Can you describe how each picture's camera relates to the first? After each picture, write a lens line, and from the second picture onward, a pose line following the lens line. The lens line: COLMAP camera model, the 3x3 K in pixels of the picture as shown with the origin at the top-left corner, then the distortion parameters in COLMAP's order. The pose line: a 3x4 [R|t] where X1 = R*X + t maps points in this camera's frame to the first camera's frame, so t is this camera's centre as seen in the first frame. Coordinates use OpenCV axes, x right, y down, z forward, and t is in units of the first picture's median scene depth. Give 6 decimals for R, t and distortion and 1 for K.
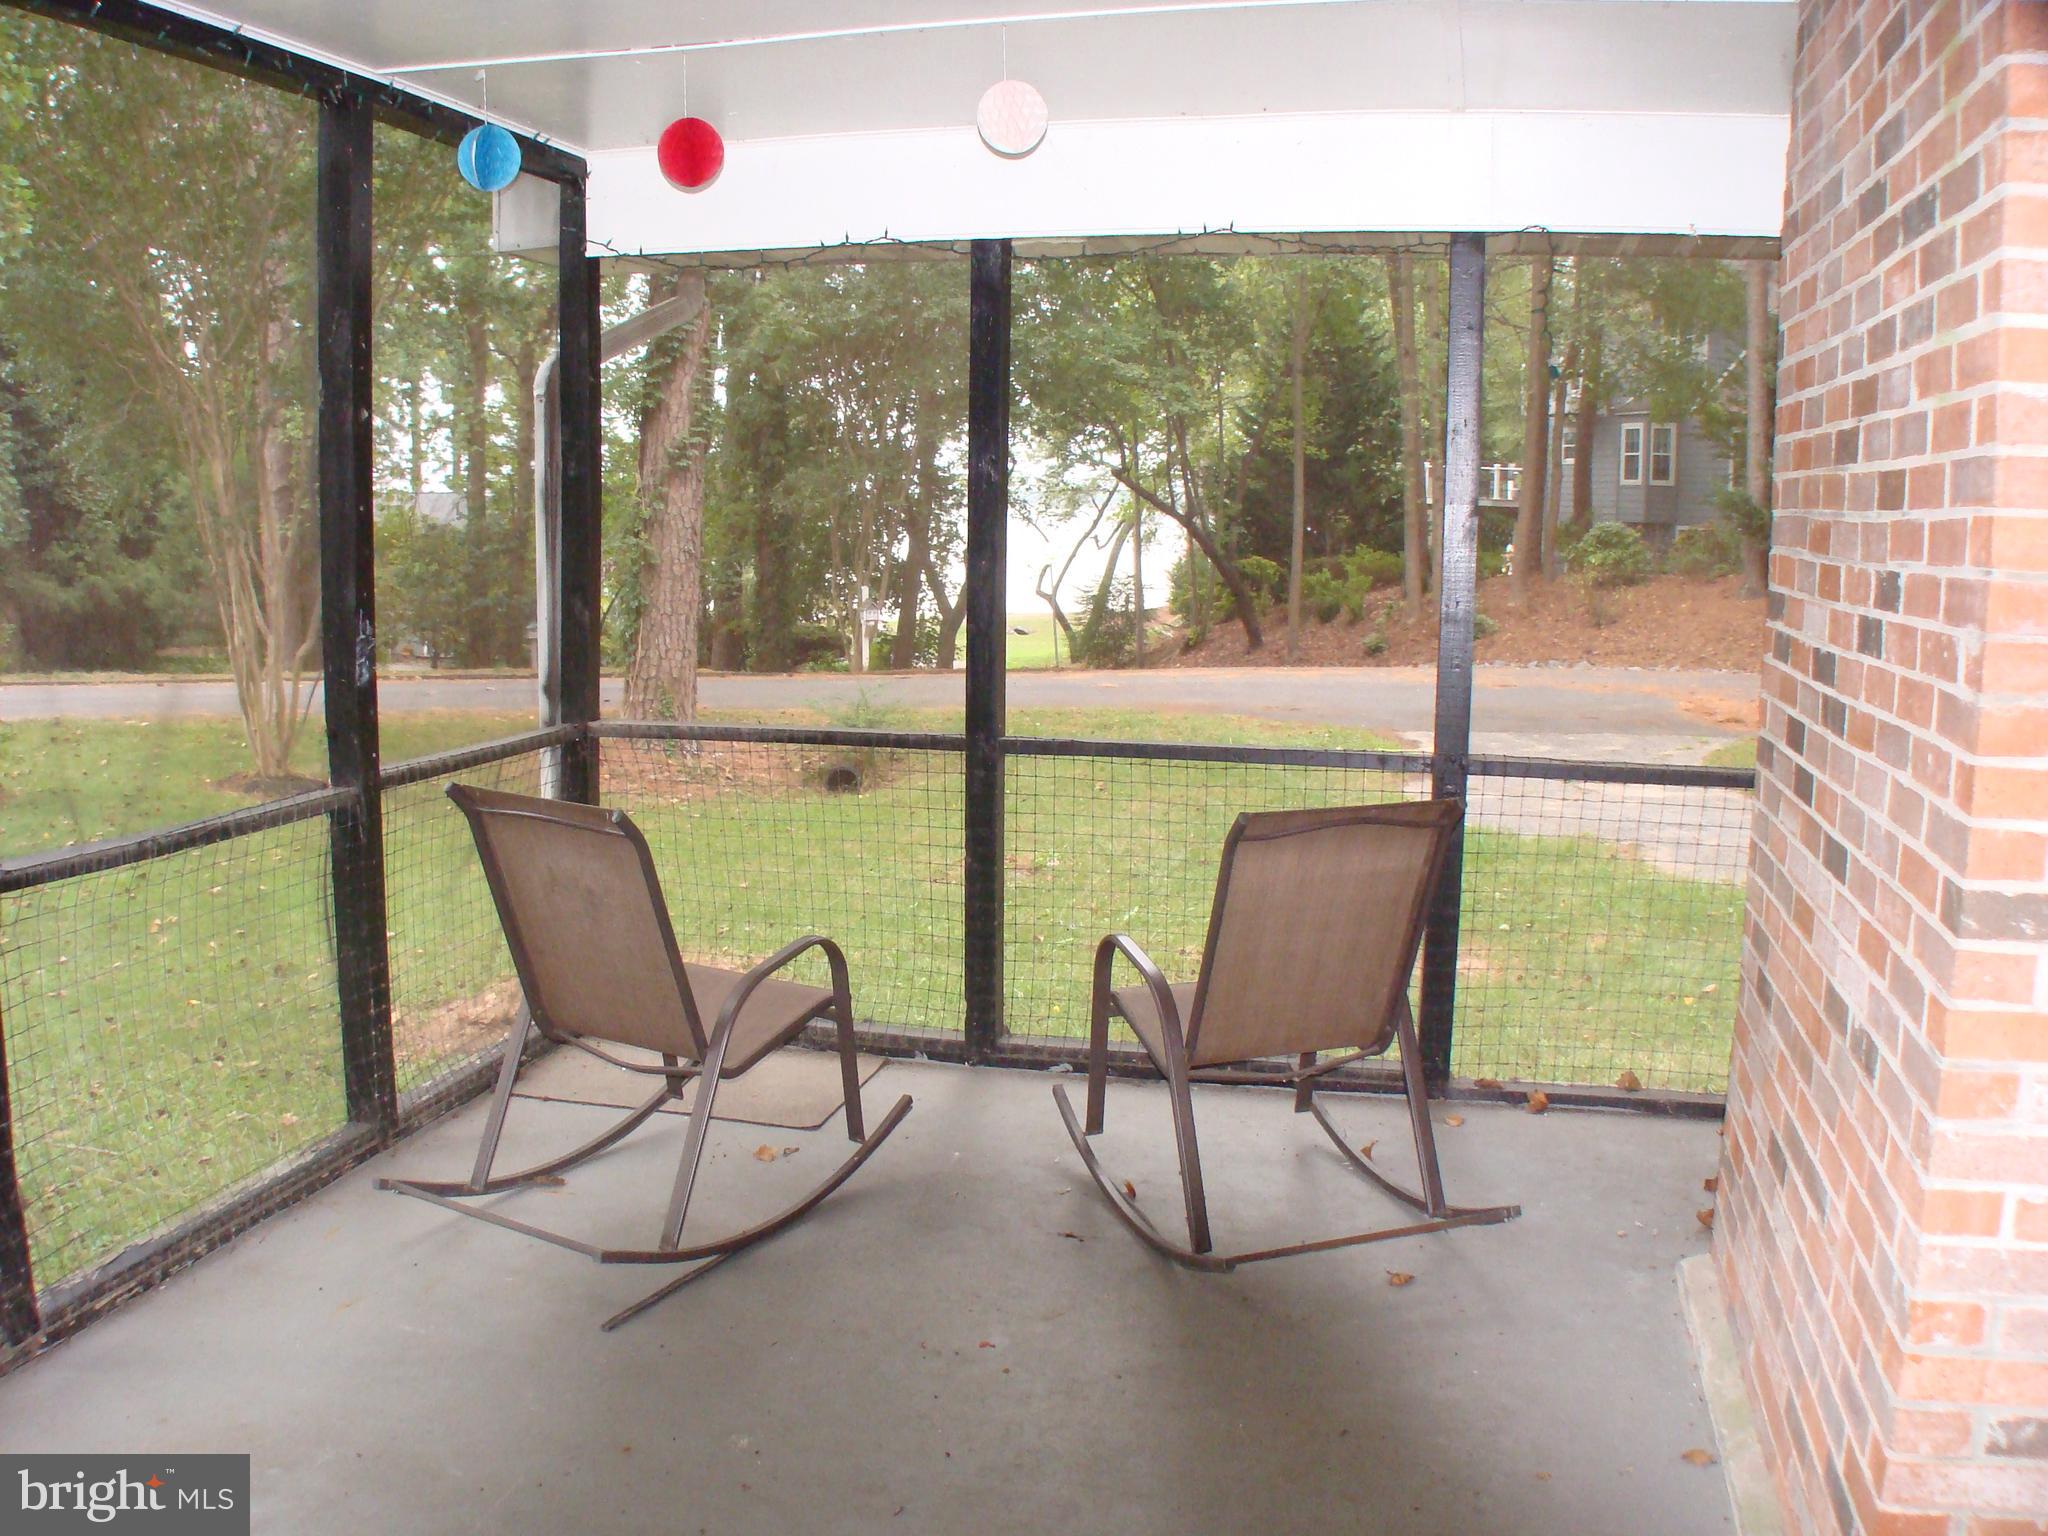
lens RADIAL K [[1823.0, 0, 1002.2], [0, 1823.0, 777.7], [0, 0, 1]] dist [-0.221754, 0.076662]
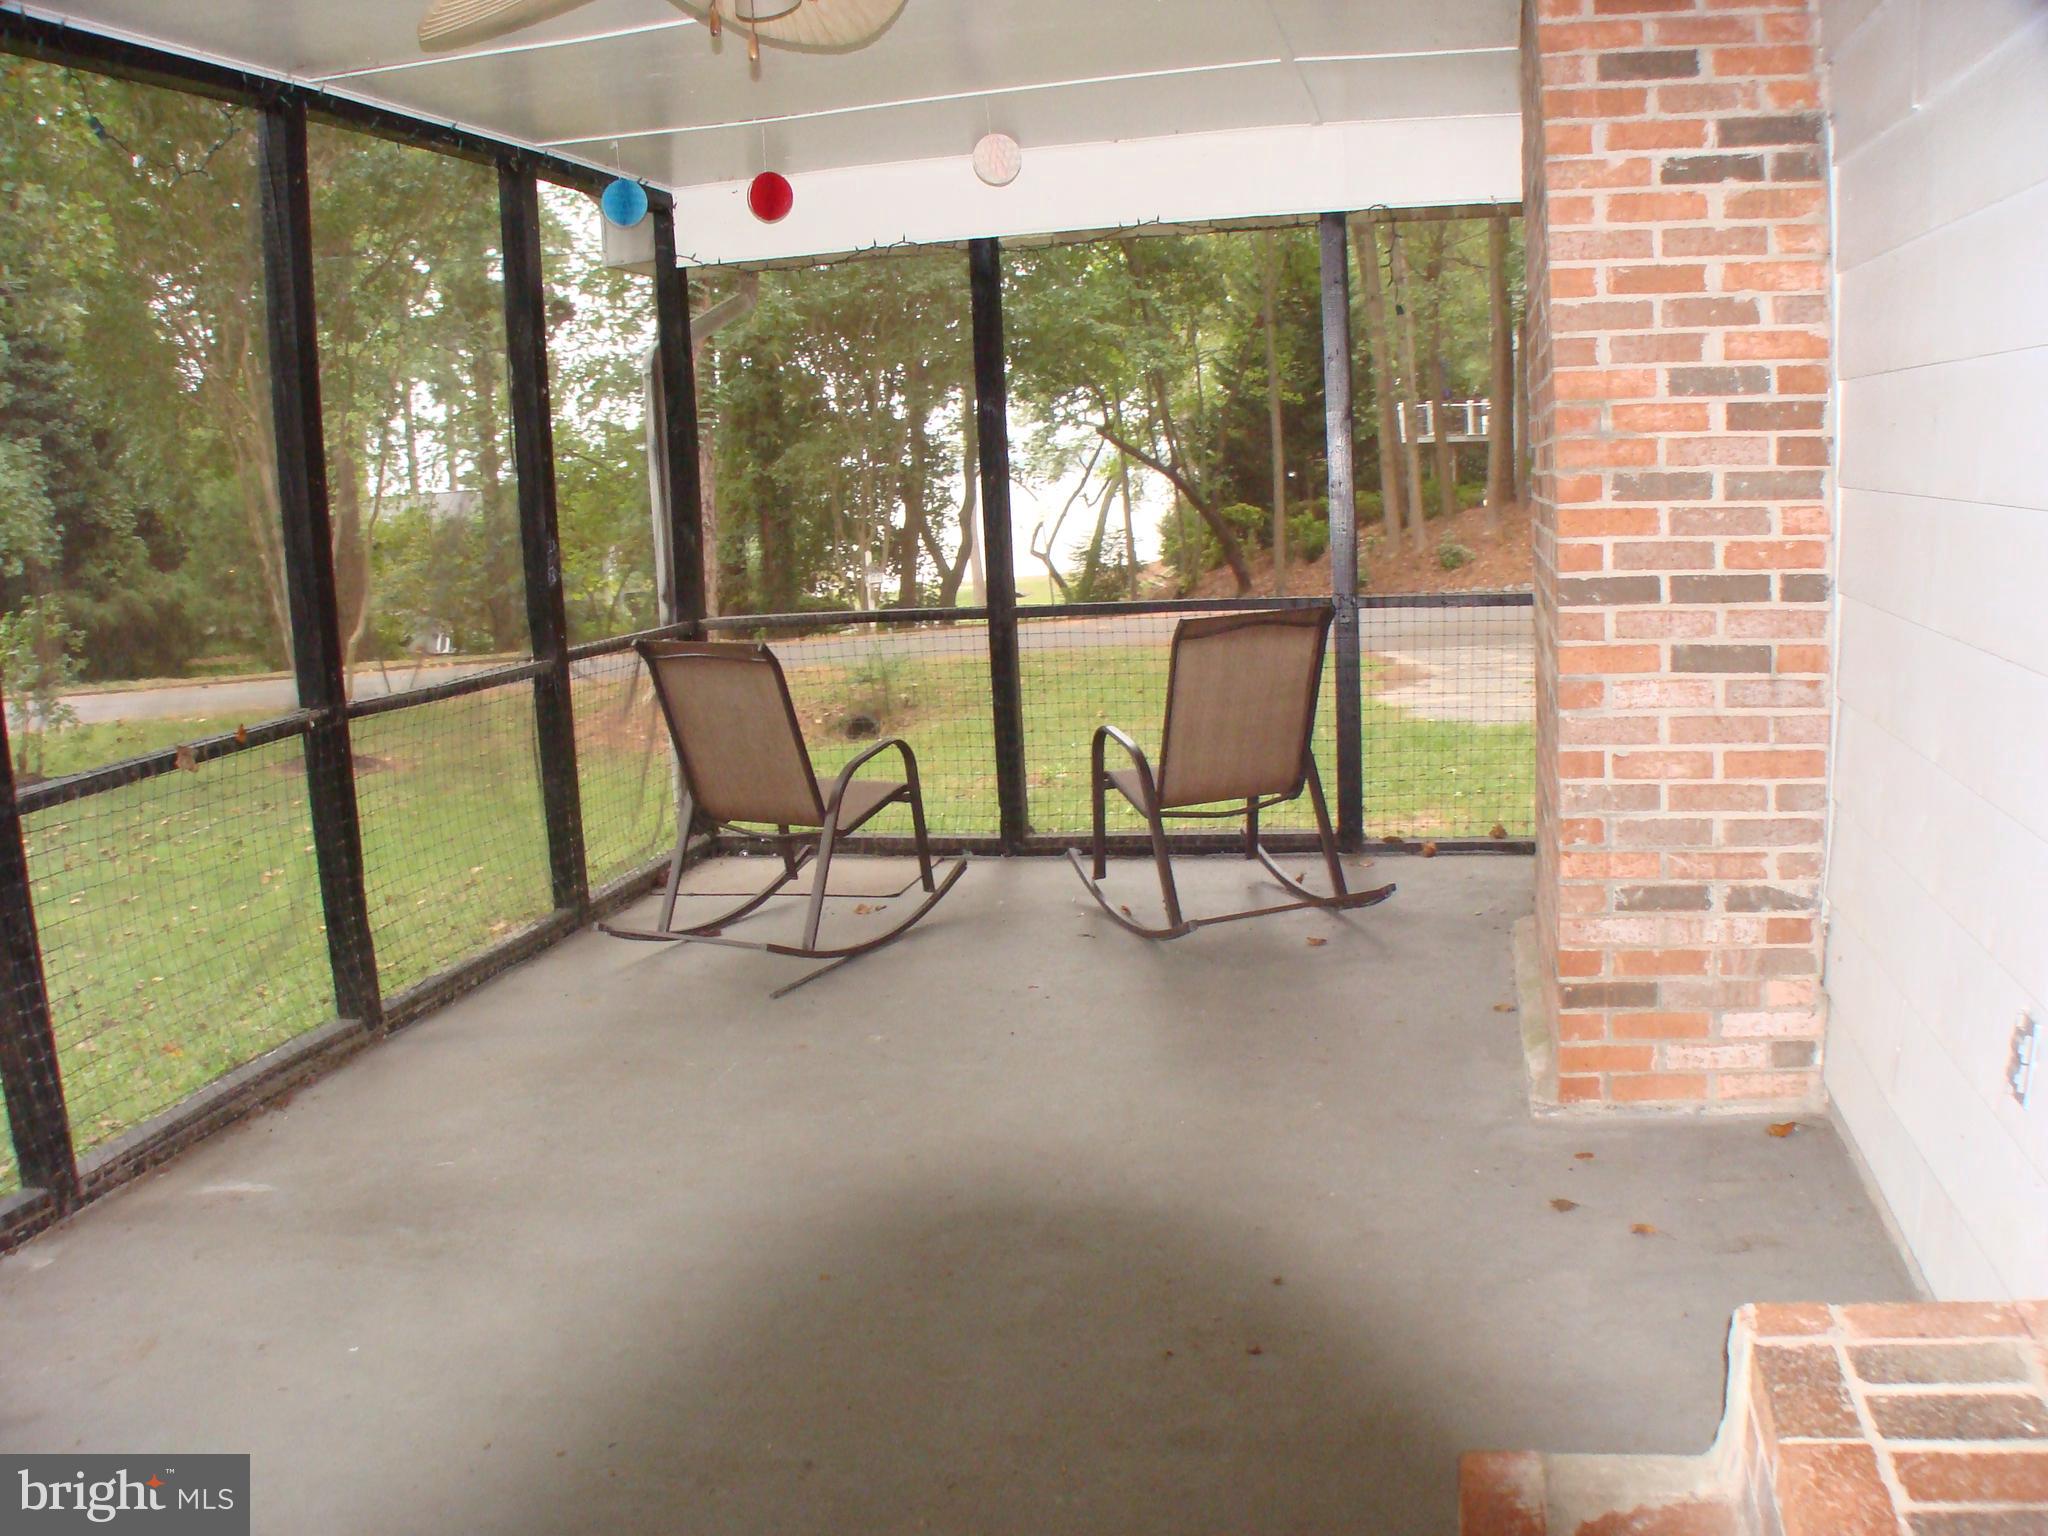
lens RADIAL K [[1823.0, 0, 1039.8], [0, 1823.0, 775.9], [0, 0, 1]] dist [-0.221754, 0.076662]
pose [[0.997819, -0.063923, 0.016481, -0.010571], [0.063636, 0.997822, 0.017393, 0.075463], [-0.017557, -0.016307, 0.999713, -0.322889]]
